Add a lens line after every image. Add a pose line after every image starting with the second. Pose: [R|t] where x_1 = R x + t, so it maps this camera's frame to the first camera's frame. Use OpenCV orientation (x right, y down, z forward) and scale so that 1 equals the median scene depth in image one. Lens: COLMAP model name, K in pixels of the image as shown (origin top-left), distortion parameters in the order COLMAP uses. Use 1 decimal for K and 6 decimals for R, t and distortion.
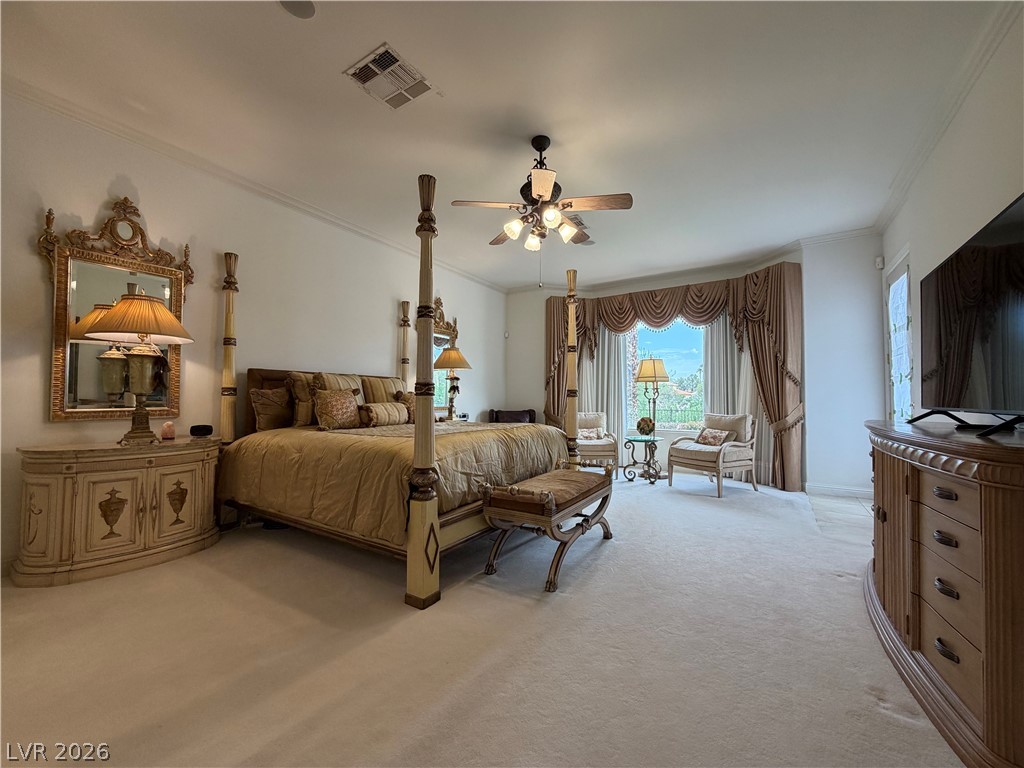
lens RADIAL K [[407.1, 0, 513.6], [0, 407.1, 386.8], [0, 0, 1]] dist [-0.000563, 0.000027]
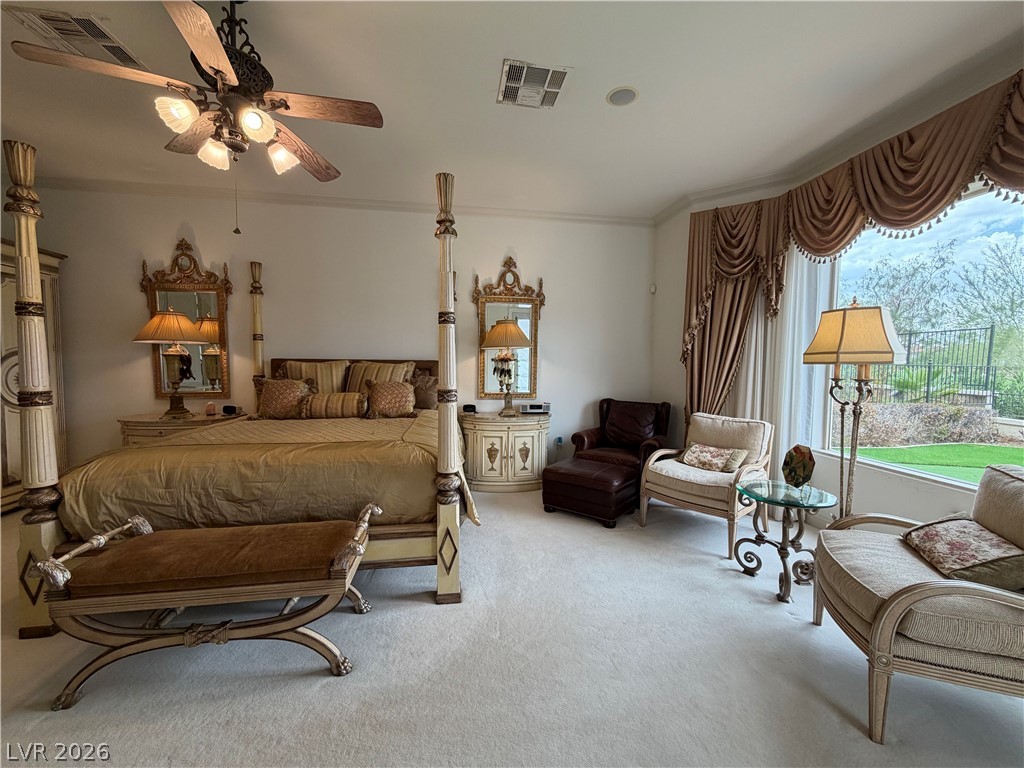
lens RADIAL K [[407.1, 0, 514.4], [0, 407.1, 384.5], [0, 0, 1]] dist [-0.000563, 0.000027]
pose [[0.657633, 0.041920, -0.752171, 0.763860], [0.016818, 0.997385, 0.070291, -0.045647], [0.753150, -0.058875, 0.655208, 0.826417]]
